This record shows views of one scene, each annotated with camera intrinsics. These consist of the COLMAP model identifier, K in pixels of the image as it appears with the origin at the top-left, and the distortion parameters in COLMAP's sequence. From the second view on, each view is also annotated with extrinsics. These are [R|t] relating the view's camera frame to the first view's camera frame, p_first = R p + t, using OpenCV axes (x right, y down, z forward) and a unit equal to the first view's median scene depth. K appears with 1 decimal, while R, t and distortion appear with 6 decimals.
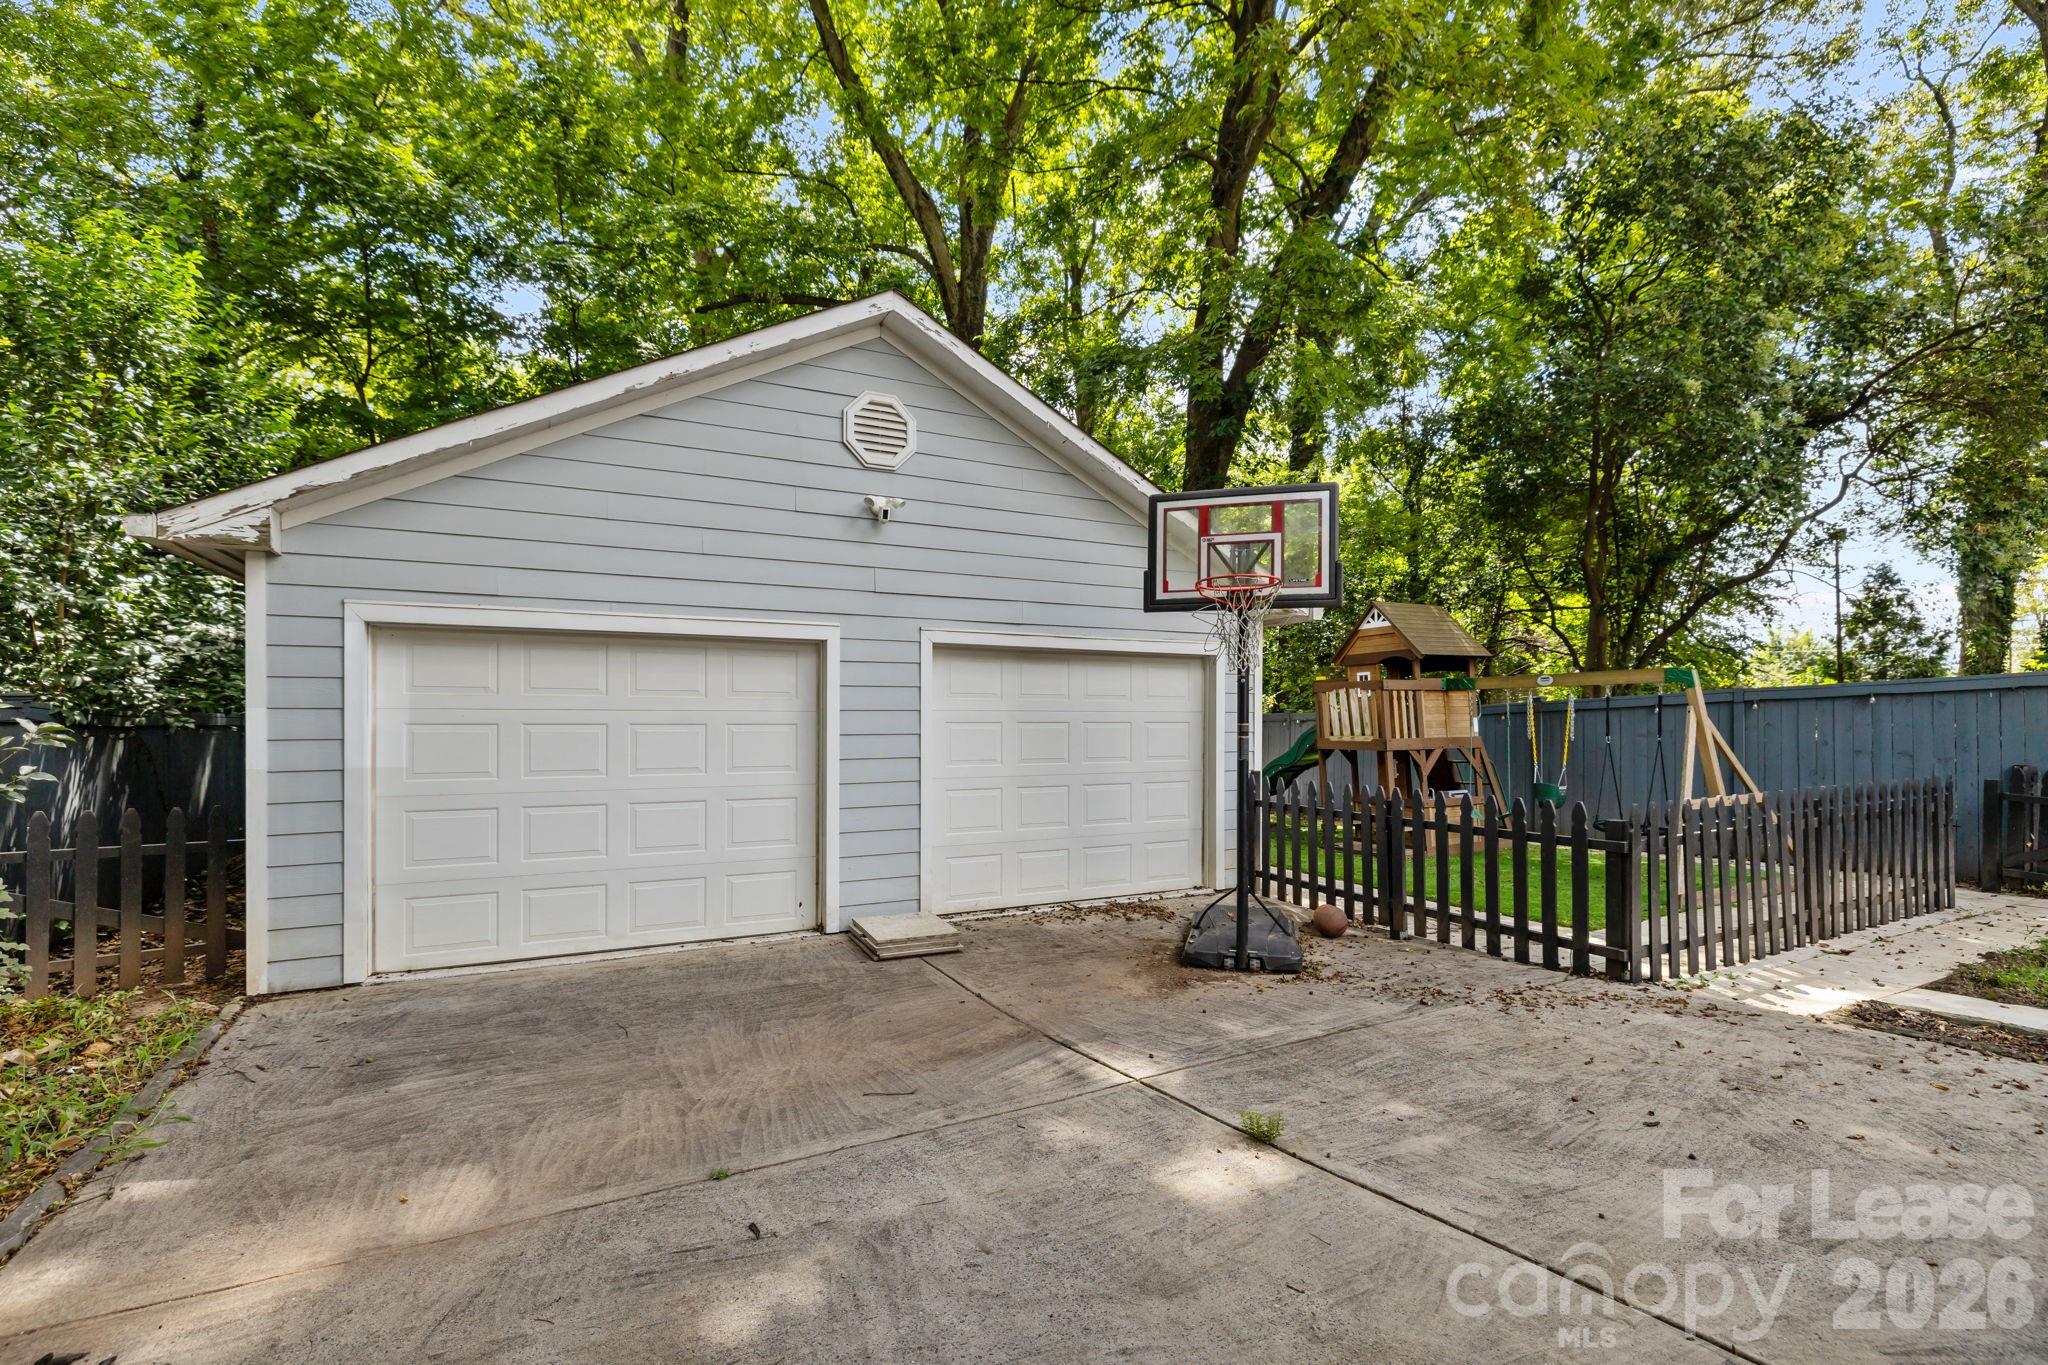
lens RADIAL K [[923.7, 0, 1025.9], [0, 923.7, 704.4], [0, 0, 1]] dist [0.003807, 0.000405]
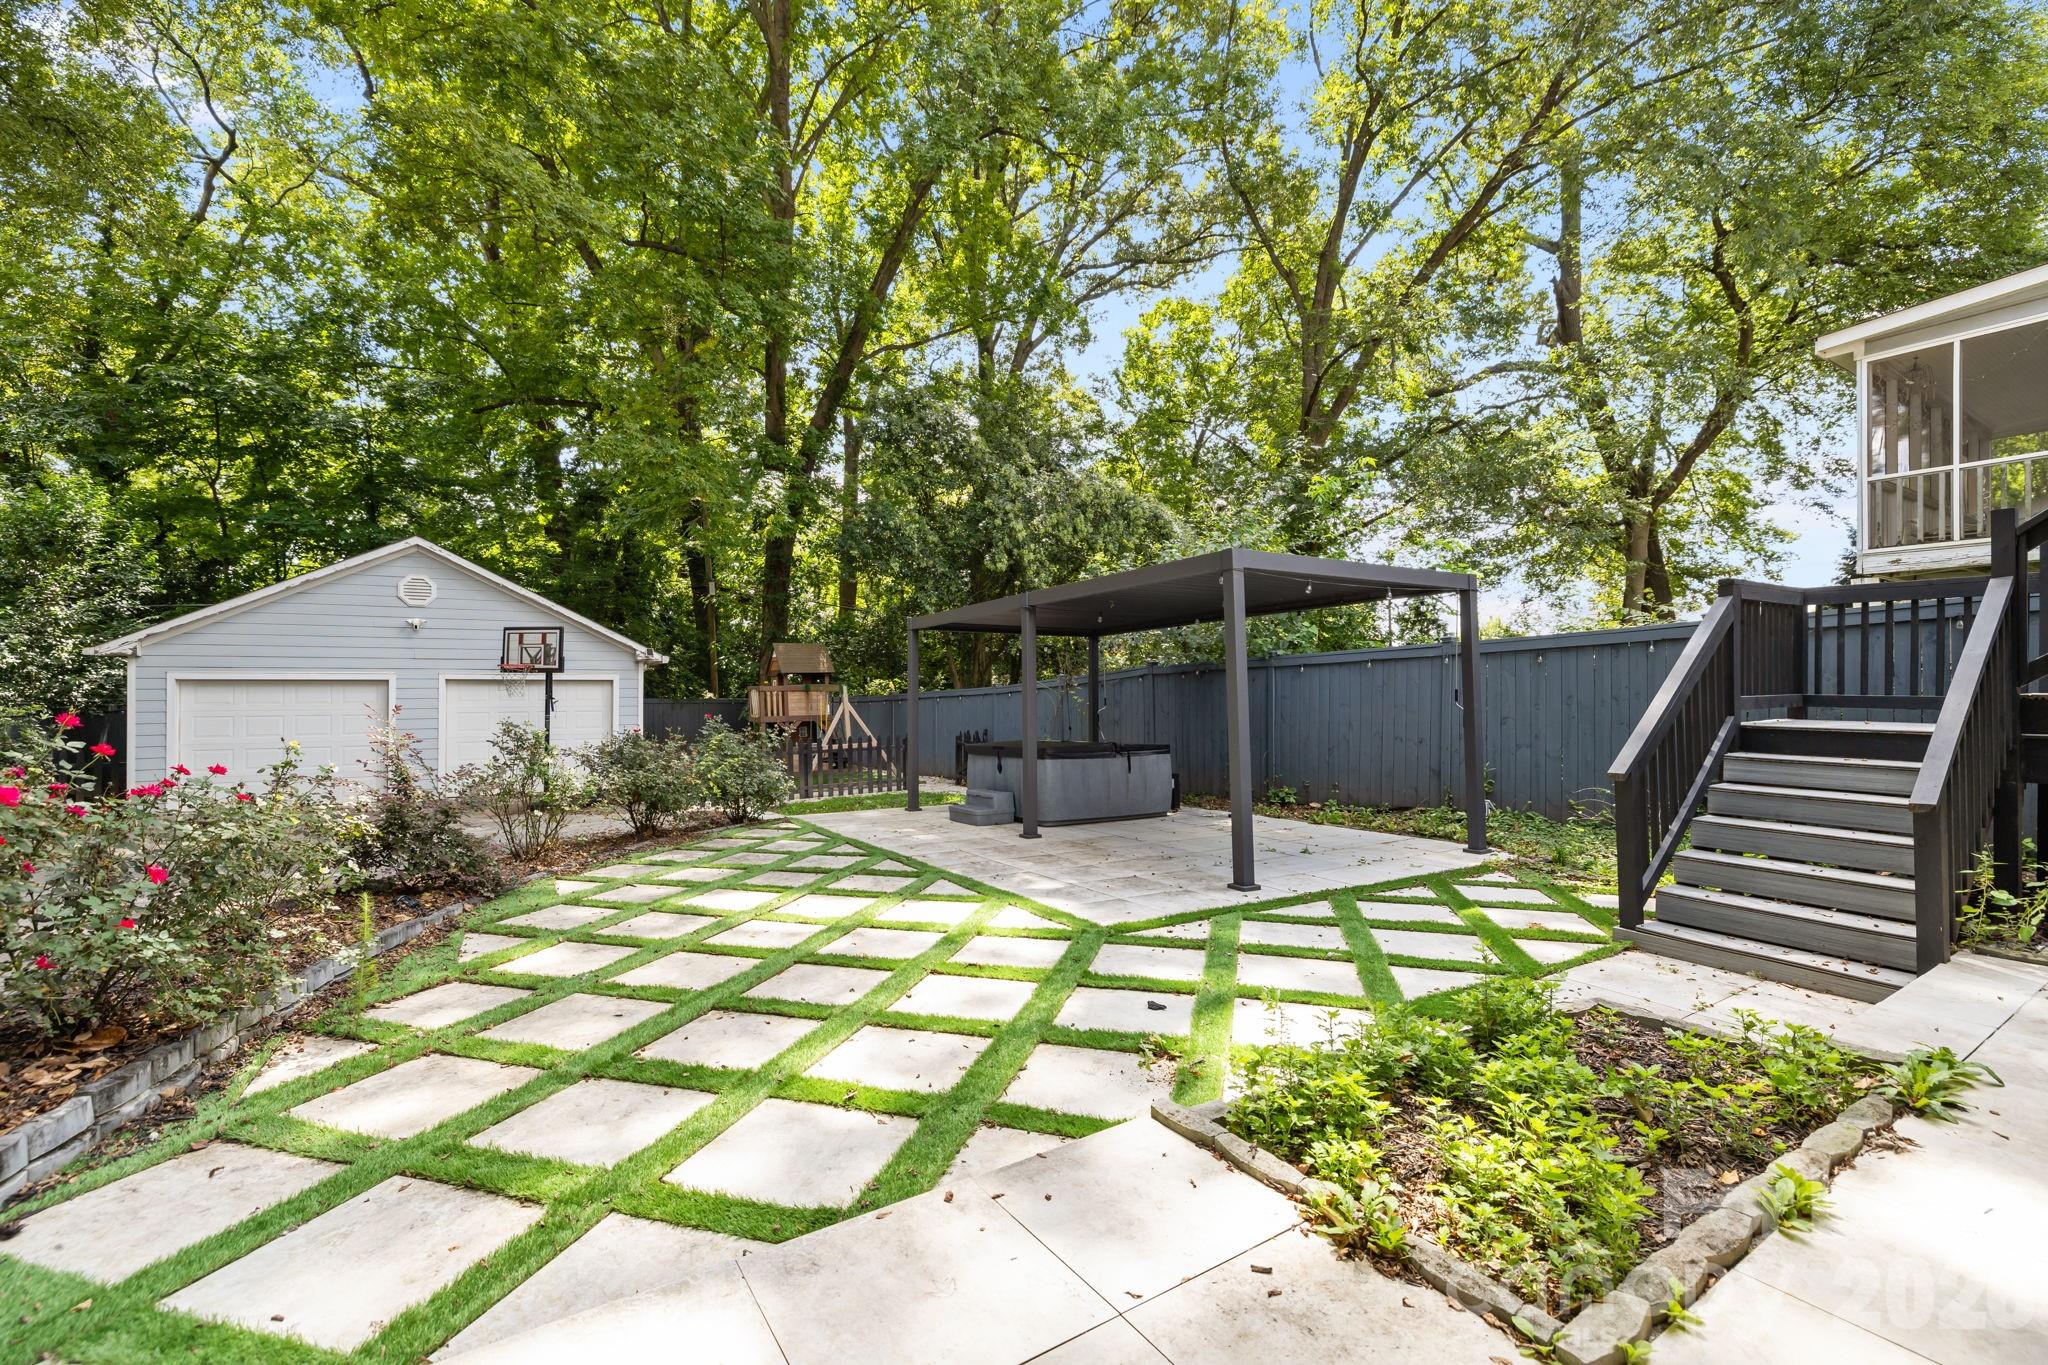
lens RADIAL K [[883.8, 0, 1016.9], [0, 883.8, 675.3], [0, 0, 1]] dist [0.001513, 0.000019]
pose [[0.996629, 0.000446, 0.082040, 1.206329], [-0.001076, 0.999970, 0.007634, -0.098750], [-0.082034, -0.007697, 0.996600, -1.407106]]
